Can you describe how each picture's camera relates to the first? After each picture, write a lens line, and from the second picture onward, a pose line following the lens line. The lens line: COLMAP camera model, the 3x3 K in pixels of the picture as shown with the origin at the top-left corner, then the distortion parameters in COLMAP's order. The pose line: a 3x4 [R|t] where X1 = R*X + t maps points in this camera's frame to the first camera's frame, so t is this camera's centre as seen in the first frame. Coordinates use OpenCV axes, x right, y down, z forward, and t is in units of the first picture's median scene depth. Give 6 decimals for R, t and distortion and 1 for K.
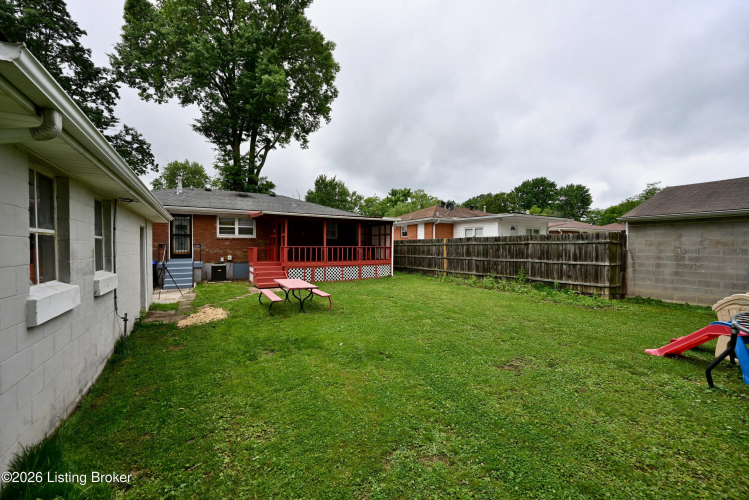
lens RADIAL K [[292.6, 0, 374.3], [0, 292.6, 249.2], [0, 0, 1]] dist [0.000351, -0.000390]
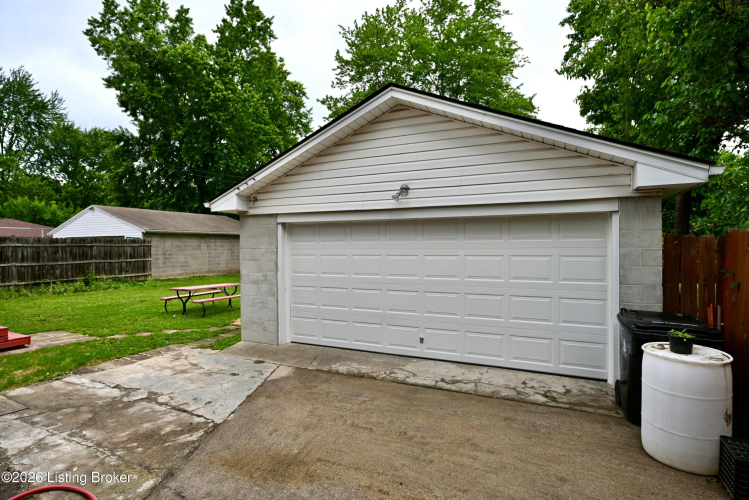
lens RADIAL K [[393.8, 0, 373.4], [0, 393.8, 247.1], [0, 0, 1]] dist [-0.001659, -0.000116]
pose [[-0.559962, -0.002653, 0.828514, -0.516871], [0.009362, 0.999911, 0.009529, -0.007672], [-0.828466, 0.013093, -0.559887, 0.386240]]
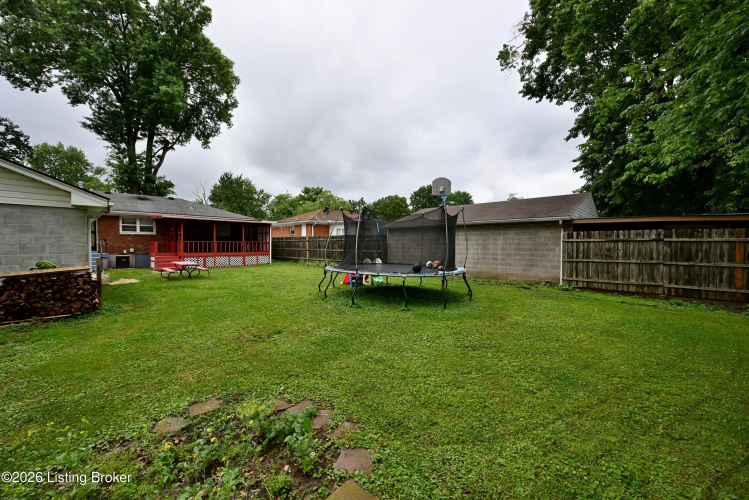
lens RADIAL K [[292.6, 0, 368.9], [0, 292.6, 249.4], [0, 0, 1]] dist [0.000351, -0.000390]
pose [[0.967542, -0.001555, 0.252704, 0.093455], [-0.001373, 0.999934, 0.011409, 0.005504], [-0.252705, -0.011386, 0.967476, -0.257117]]
